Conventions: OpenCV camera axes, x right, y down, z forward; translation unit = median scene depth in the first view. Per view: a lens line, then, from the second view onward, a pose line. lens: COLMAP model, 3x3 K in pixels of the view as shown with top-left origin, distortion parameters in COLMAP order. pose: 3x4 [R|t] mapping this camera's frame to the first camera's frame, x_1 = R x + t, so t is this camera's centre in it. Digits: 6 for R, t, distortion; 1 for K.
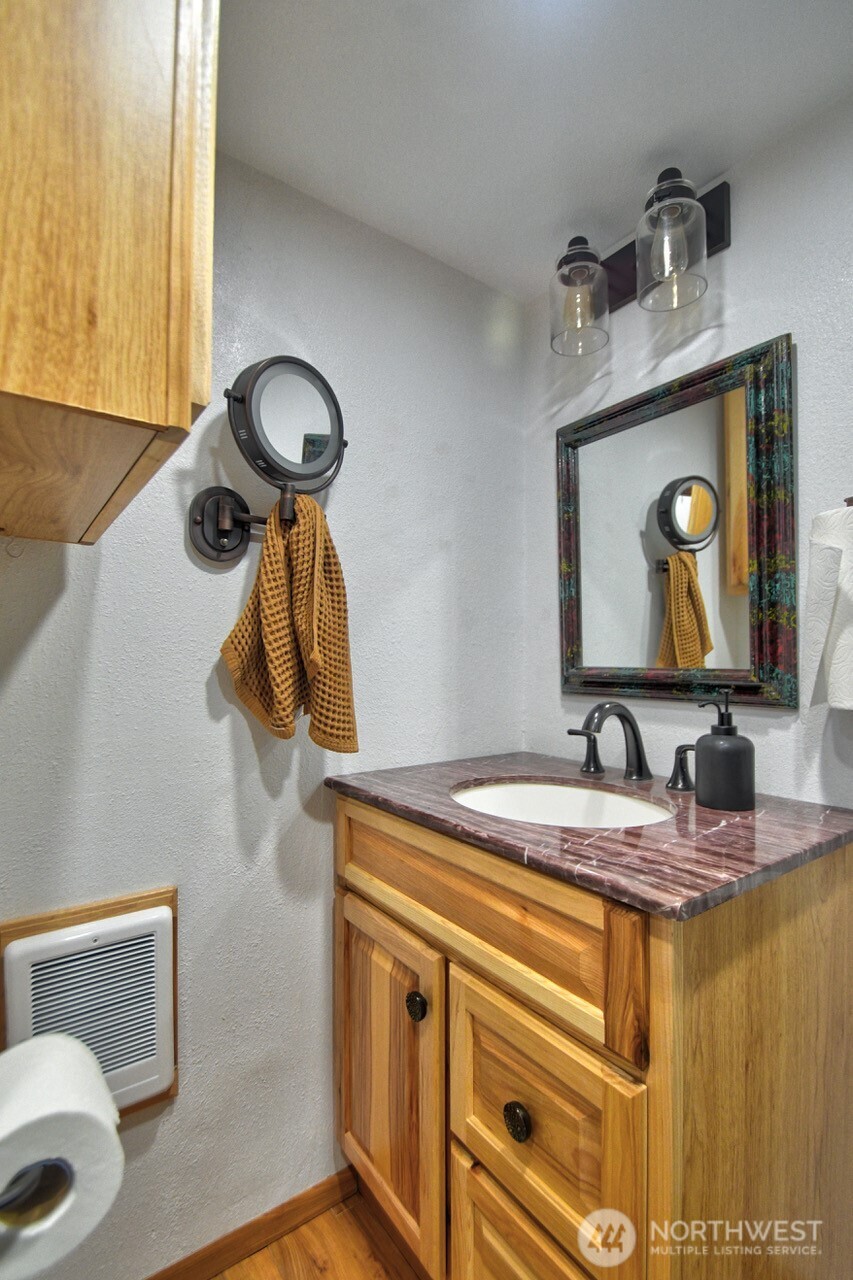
lens RADIAL K [[593.8, 0, 456.2], [0, 593.8, 664.4], [0, 0, 1]] dist [0.014233, -0.020023]
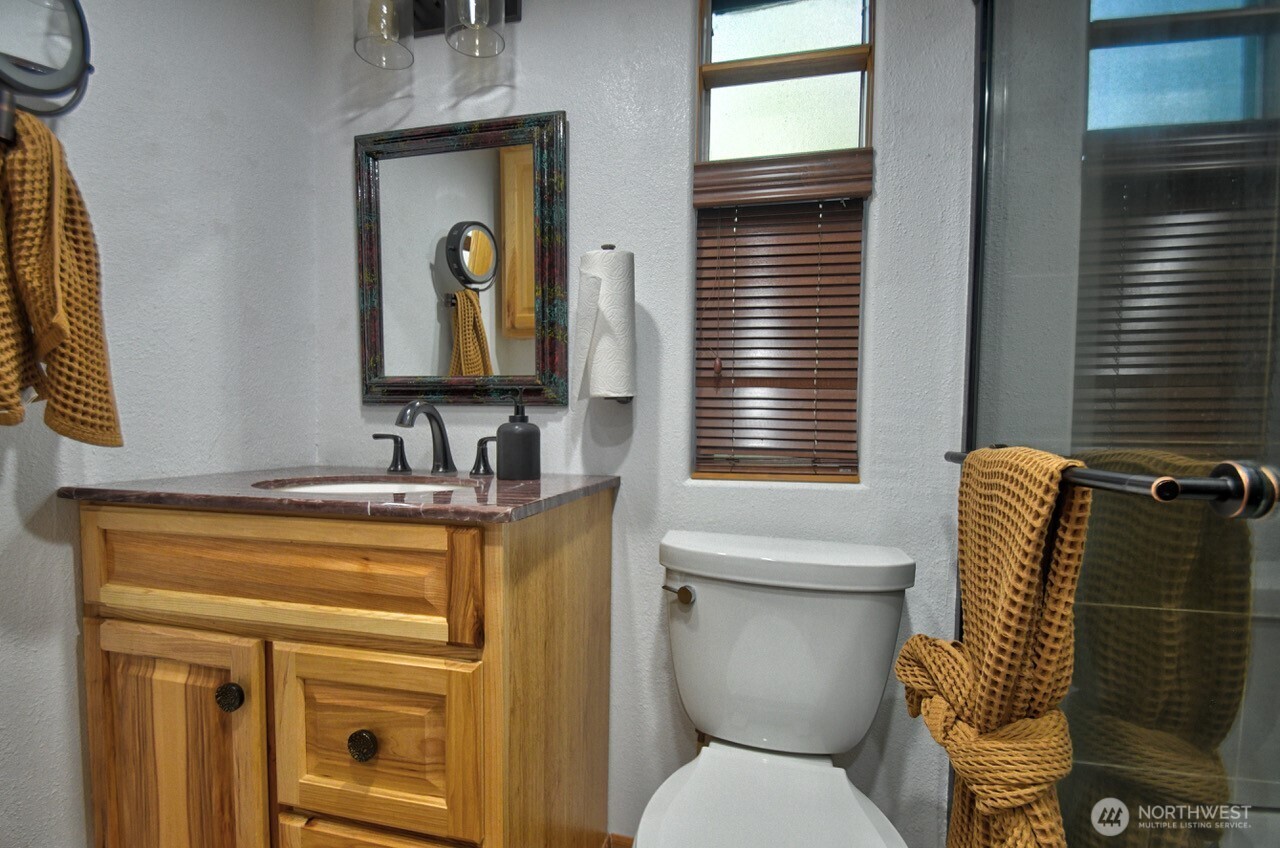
lens RADIAL K [[574.3, 0, 631.4], [0, 574.3, 452.5], [0, 0, 1]] dist [0.016929, -0.017627]
pose [[0.780988, -0.021504, 0.624175, -0.115668], [-0.012811, 0.998645, 0.050434, 0.109826], [-0.624414, -0.047385, 0.779655, -0.091344]]
